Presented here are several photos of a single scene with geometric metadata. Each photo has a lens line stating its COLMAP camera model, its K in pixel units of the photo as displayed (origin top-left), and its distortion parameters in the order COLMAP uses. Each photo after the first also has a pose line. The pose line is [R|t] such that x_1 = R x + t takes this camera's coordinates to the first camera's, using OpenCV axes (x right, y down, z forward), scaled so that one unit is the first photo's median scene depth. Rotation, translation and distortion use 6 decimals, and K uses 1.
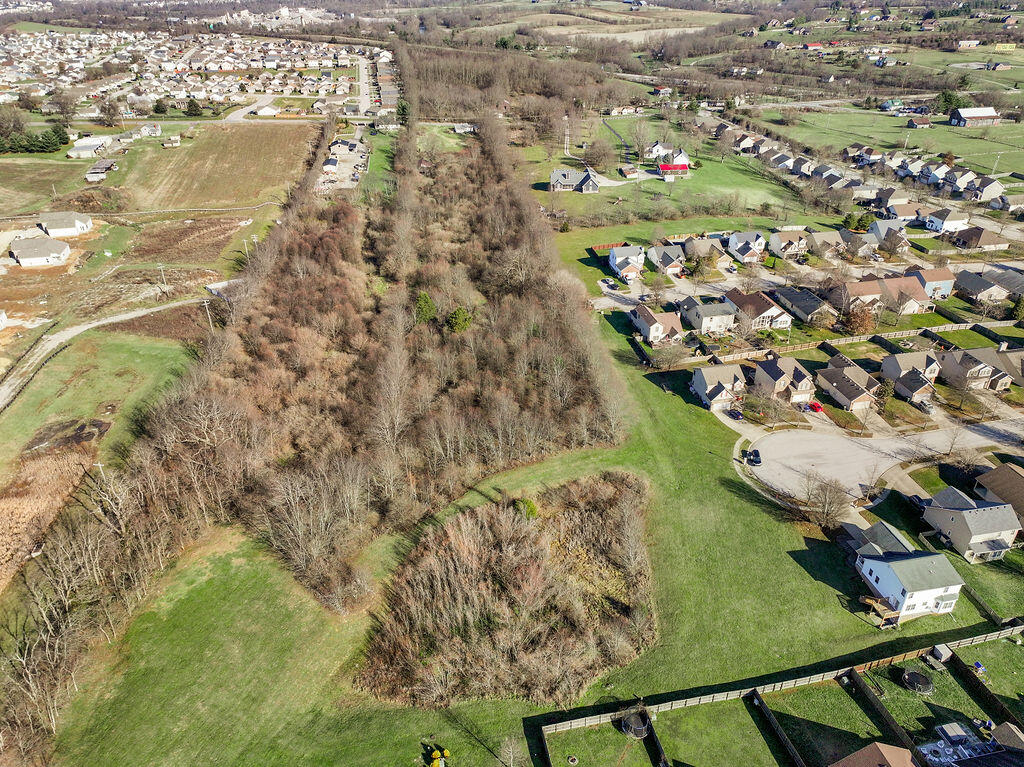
lens RADIAL K [[719.5, 0, 510.6], [0, 719.5, 384.6], [0, 0, 1]] dist [0.005475, 0.008176]
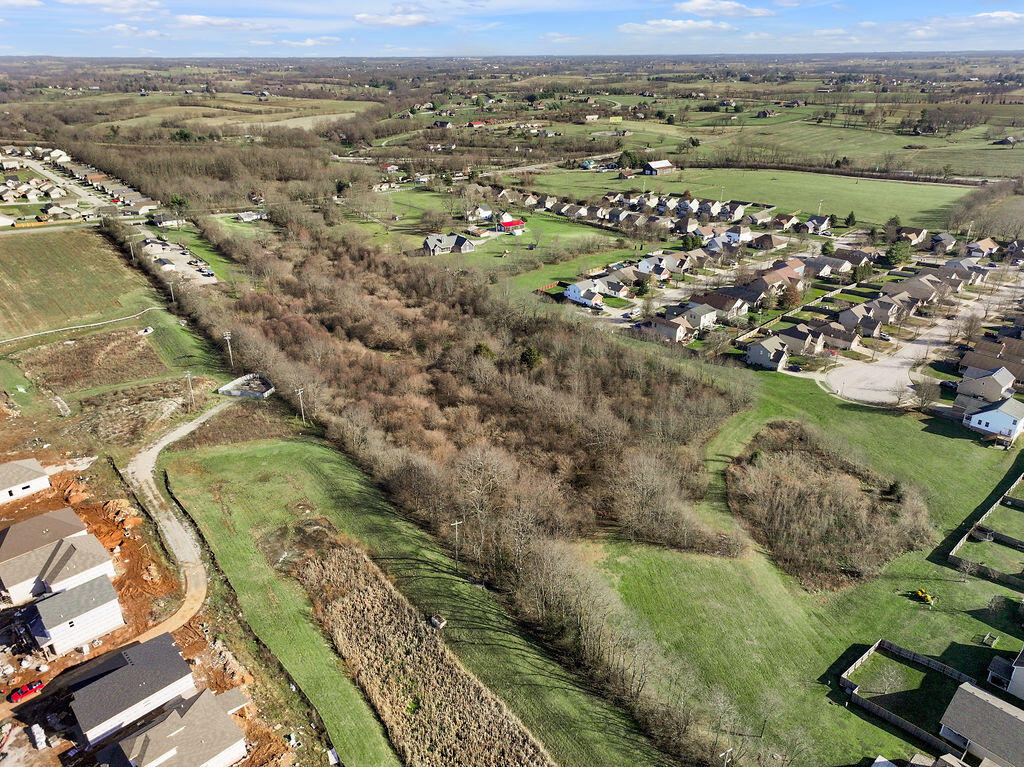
lens RADIAL K [[719.5, 0, 512.4], [0, 719.5, 382.6], [0, 0, 1]] dist [0.005475, 0.008176]
pose [[0.861253, -0.211161, 0.462227, -0.550093], [0.258029, 0.965318, -0.039786, -0.012372], [-0.437794, 0.153534, 0.885869, 0.017601]]
